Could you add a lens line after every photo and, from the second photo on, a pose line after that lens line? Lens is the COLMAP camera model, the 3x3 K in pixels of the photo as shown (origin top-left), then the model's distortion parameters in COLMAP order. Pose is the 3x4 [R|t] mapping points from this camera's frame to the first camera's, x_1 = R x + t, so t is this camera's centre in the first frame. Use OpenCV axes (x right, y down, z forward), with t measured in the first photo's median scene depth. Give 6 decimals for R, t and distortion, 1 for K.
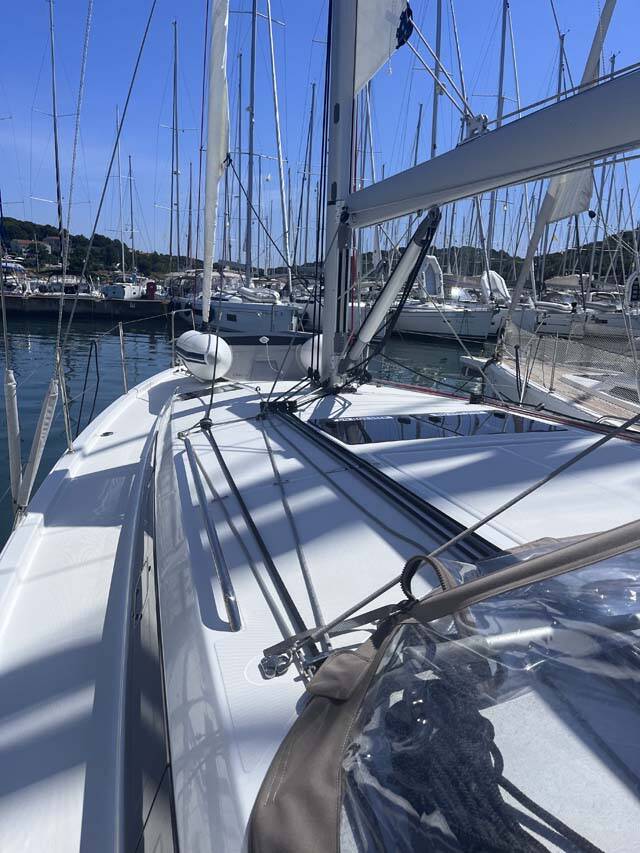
lens RADIAL K [[646.4, 0, 320.0], [0, 646.4, 426.5], [0, 0, 1]] dist [0.013072, 0.009000]
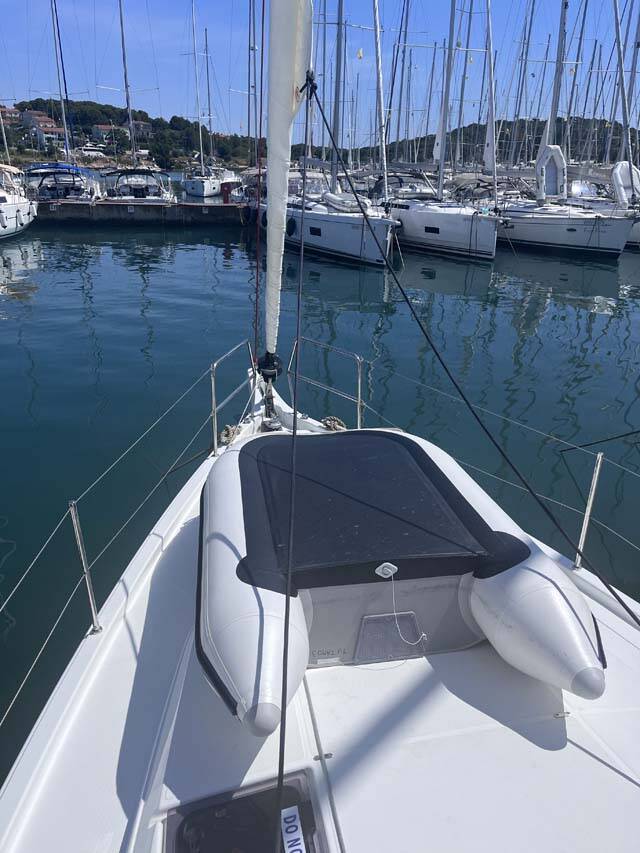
lens RADIAL K [[648.6, 0, 320.0], [0, 648.6, 426.5], [0, 0, 1]] dist [-0.009935, -0.003345]
pose [[0.991871, 0.030953, -0.123428, -0.012707], [-0.009632, 0.985444, 0.169728, -0.047520], [0.126885, -0.167160, 0.977731, 0.093980]]
